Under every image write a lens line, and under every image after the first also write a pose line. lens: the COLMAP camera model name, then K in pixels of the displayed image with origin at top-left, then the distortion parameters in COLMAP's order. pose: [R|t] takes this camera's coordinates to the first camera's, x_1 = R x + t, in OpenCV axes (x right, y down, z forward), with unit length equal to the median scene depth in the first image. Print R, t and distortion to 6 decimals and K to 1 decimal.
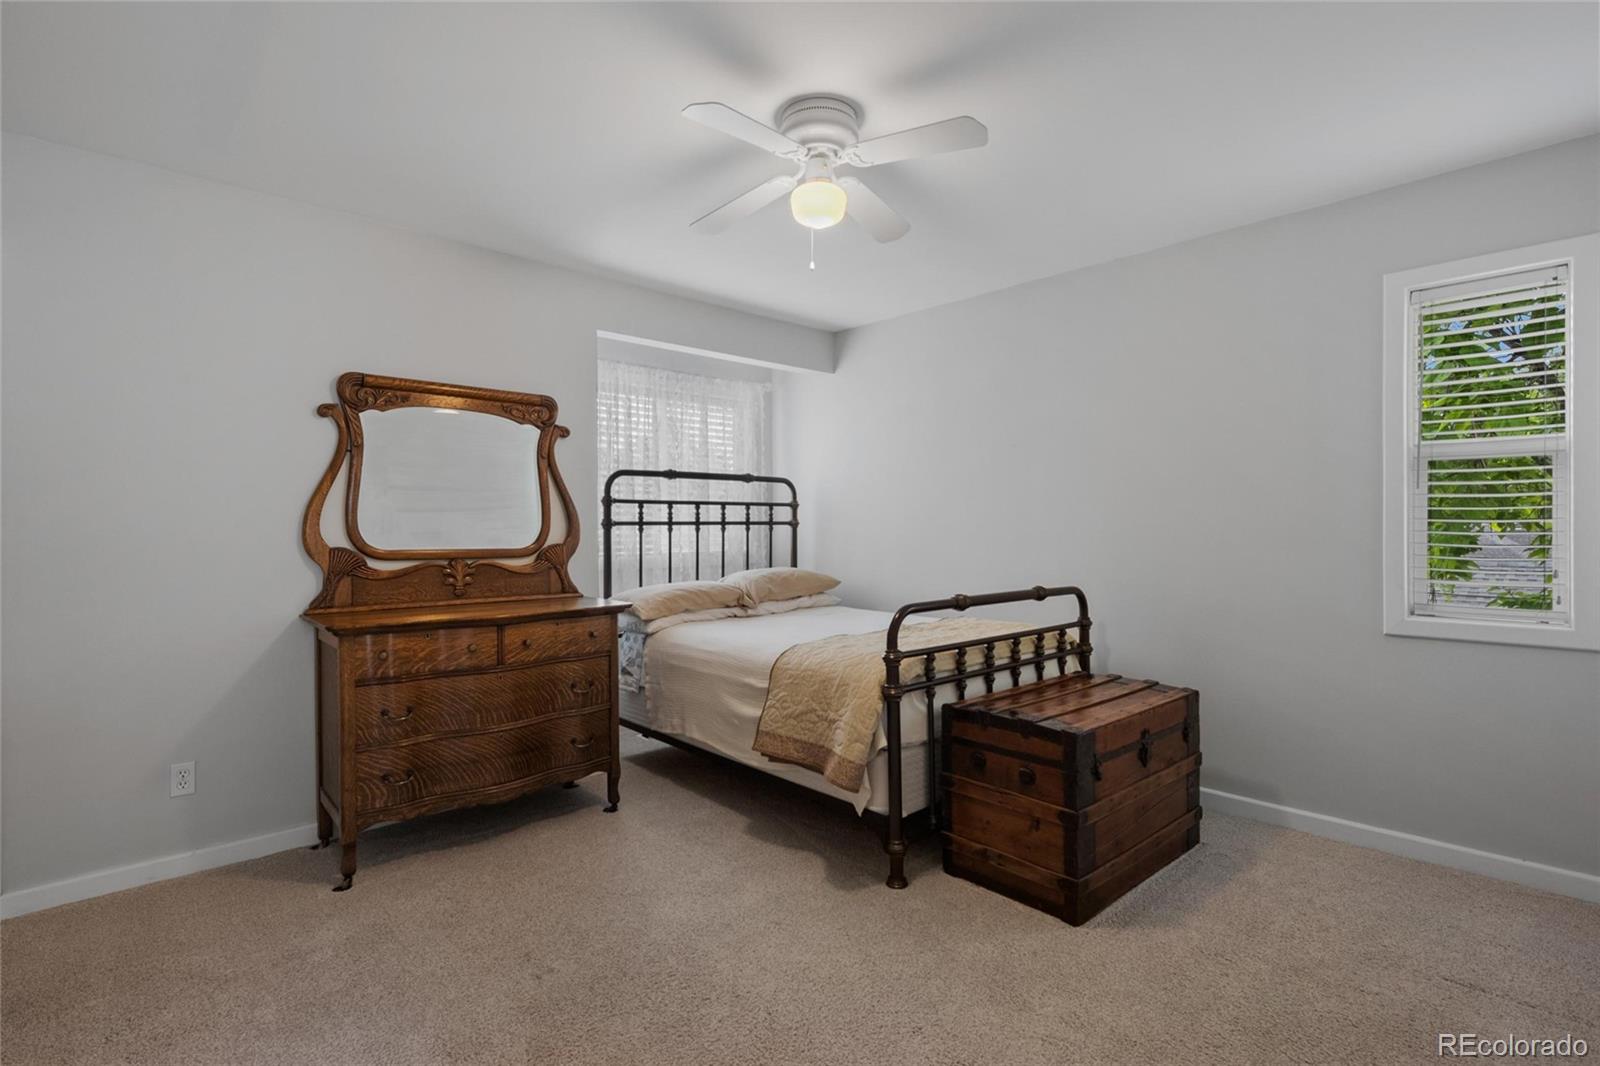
lens RADIAL K [[747.1, 0, 800.0], [0, 747.1, 533.0], [0, 0, 1]] dist [-0.004057, -0.000464]
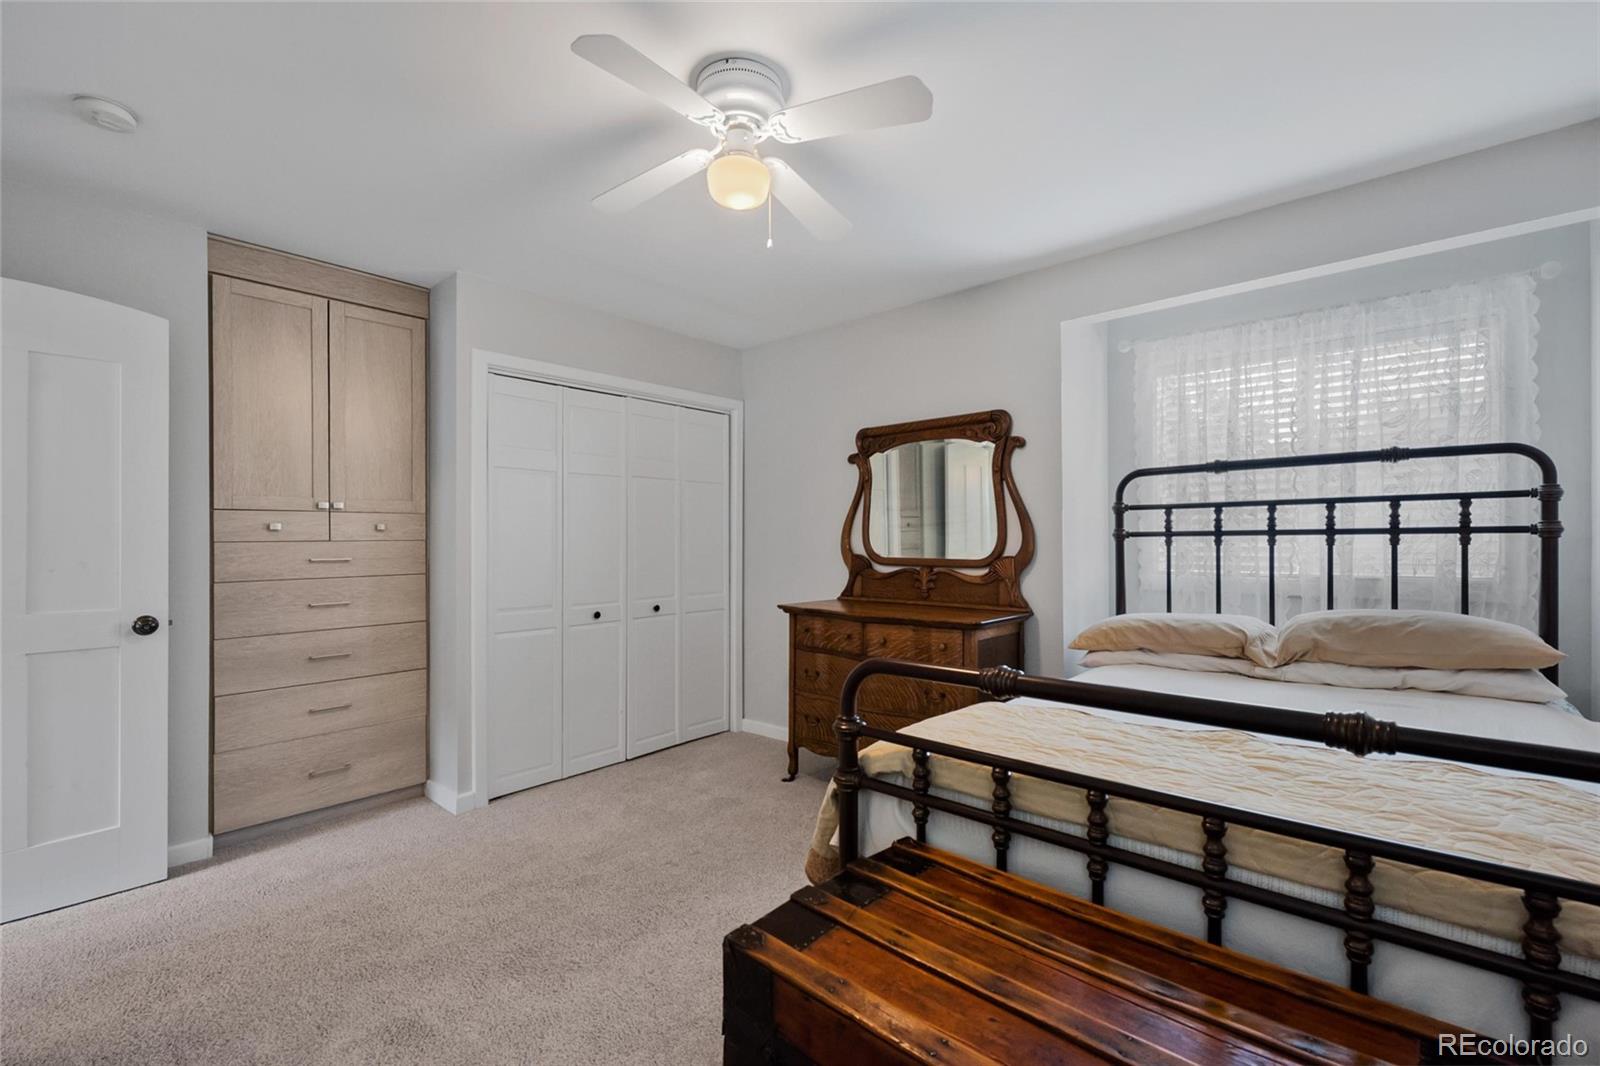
lens RADIAL K [[706.1, 0, 795.6], [0, 706.1, 524.4], [0, 0, 1]] dist [0.012068, -0.000482]
pose [[0.090790, -0.018748, -0.995694, 0.509183], [-0.000782, 0.999821, -0.018897, -0.008579], [0.995870, 0.002494, 0.090759, 0.548827]]
